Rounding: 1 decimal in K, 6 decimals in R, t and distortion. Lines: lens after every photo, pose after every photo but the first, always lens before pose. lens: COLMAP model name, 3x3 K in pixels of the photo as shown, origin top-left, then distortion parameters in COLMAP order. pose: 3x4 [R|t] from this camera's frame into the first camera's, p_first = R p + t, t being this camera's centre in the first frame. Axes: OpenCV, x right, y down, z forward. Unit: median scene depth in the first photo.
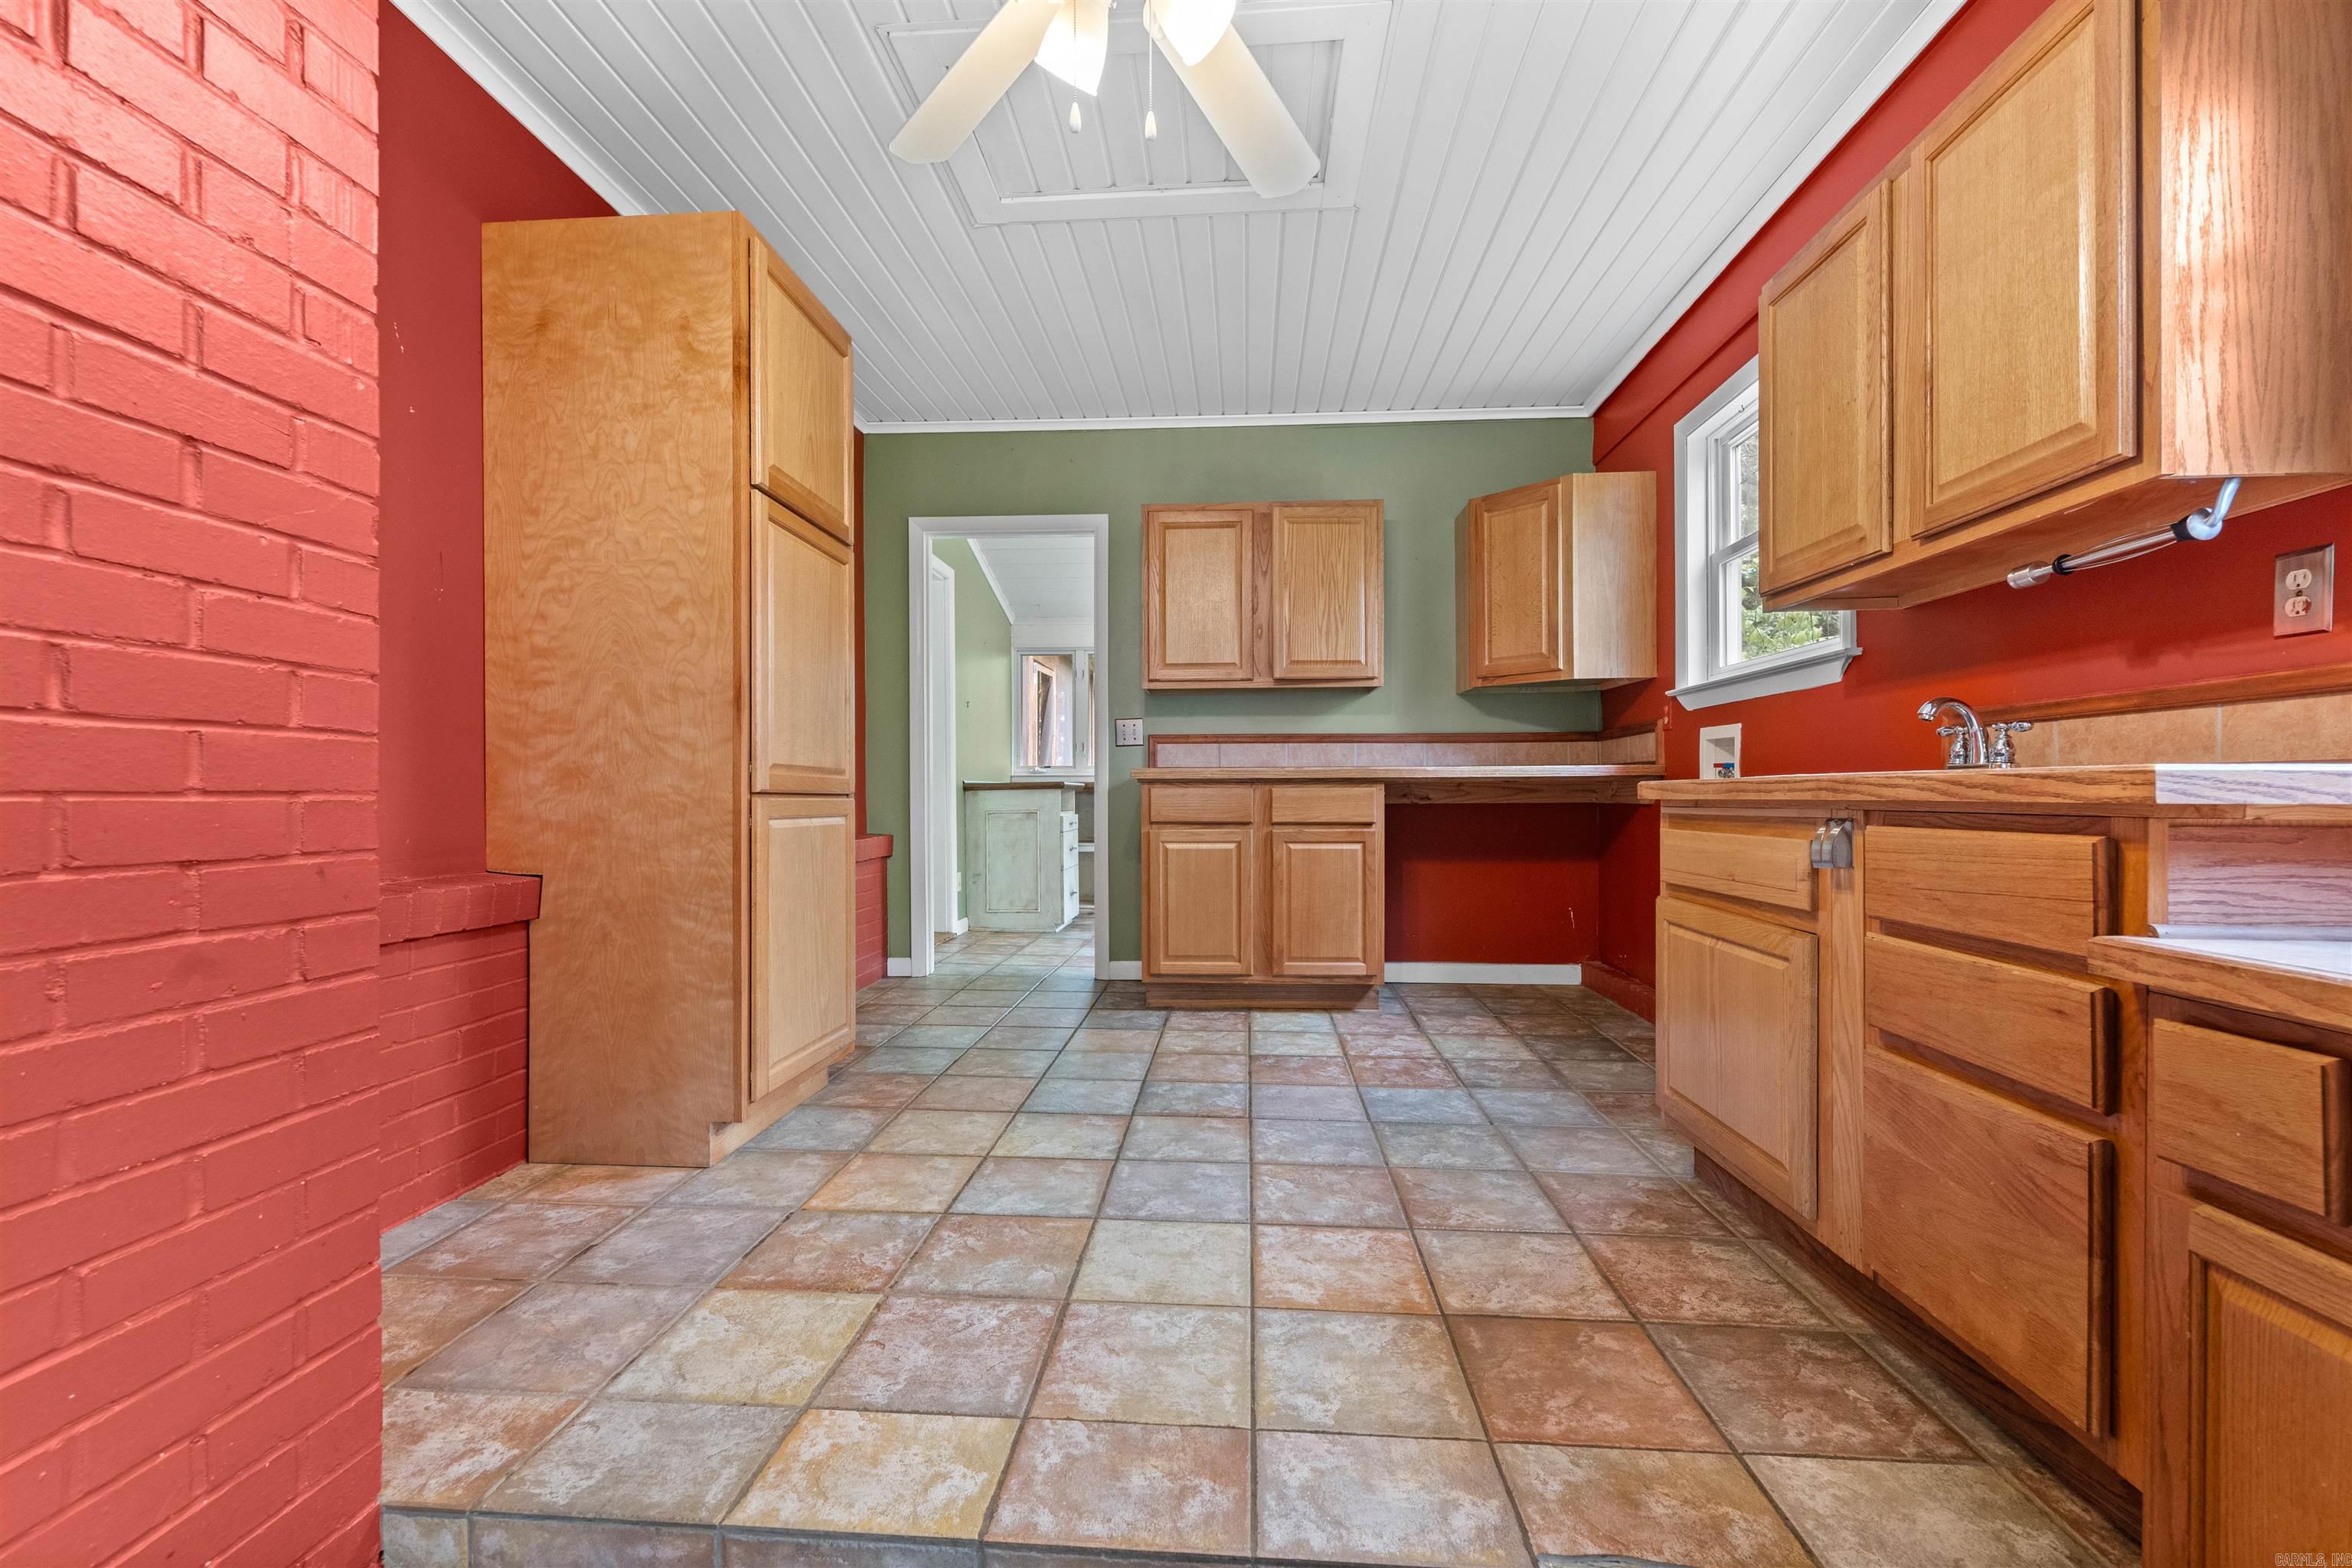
lens RADIAL K [[958.6, 0, 1176.0], [0, 958.6, 784.0], [0, 0, 1]] dist [0.010131, -0.005178]
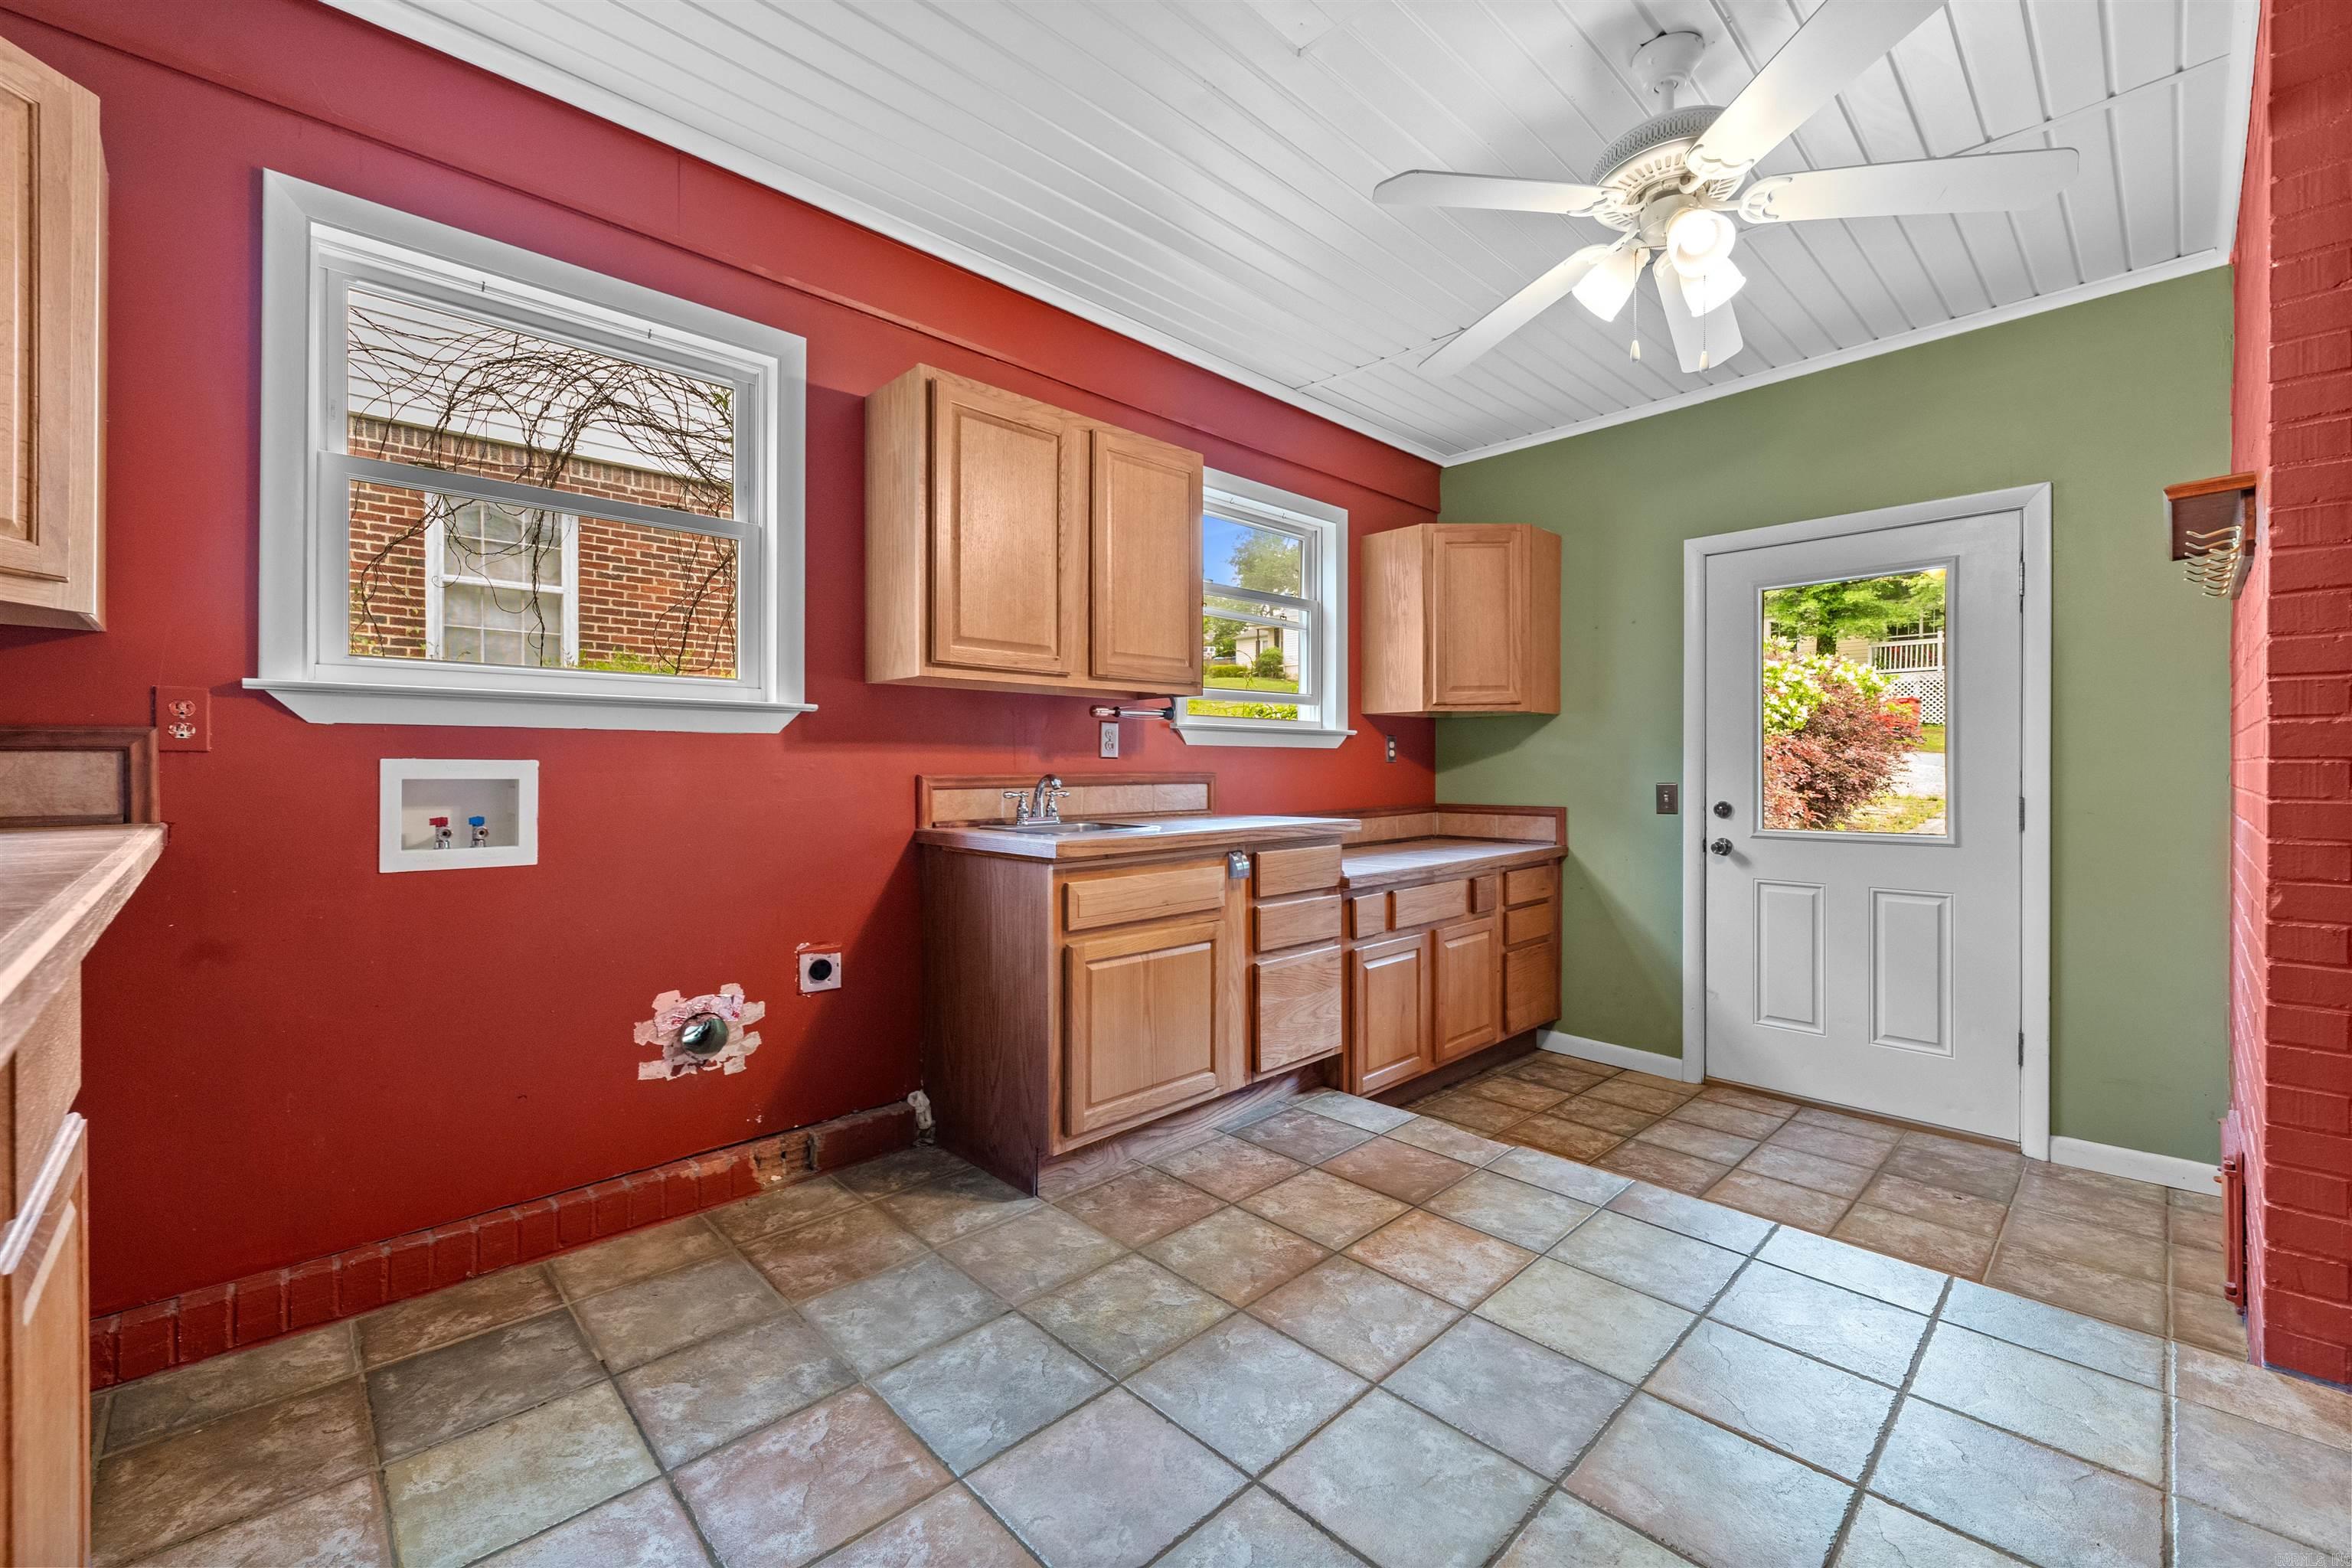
lens RADIAL K [[958.6, 0, 1176.0], [0, 958.6, 784.0], [0, 0, 1]] dist [0.010131, -0.005178]
pose [[-0.745294, -0.007049, 0.666699, -0.334834], [-0.000956, 0.999954, 0.009504, -0.080980], [-0.666736, 0.006446, -0.745267, 1.866929]]
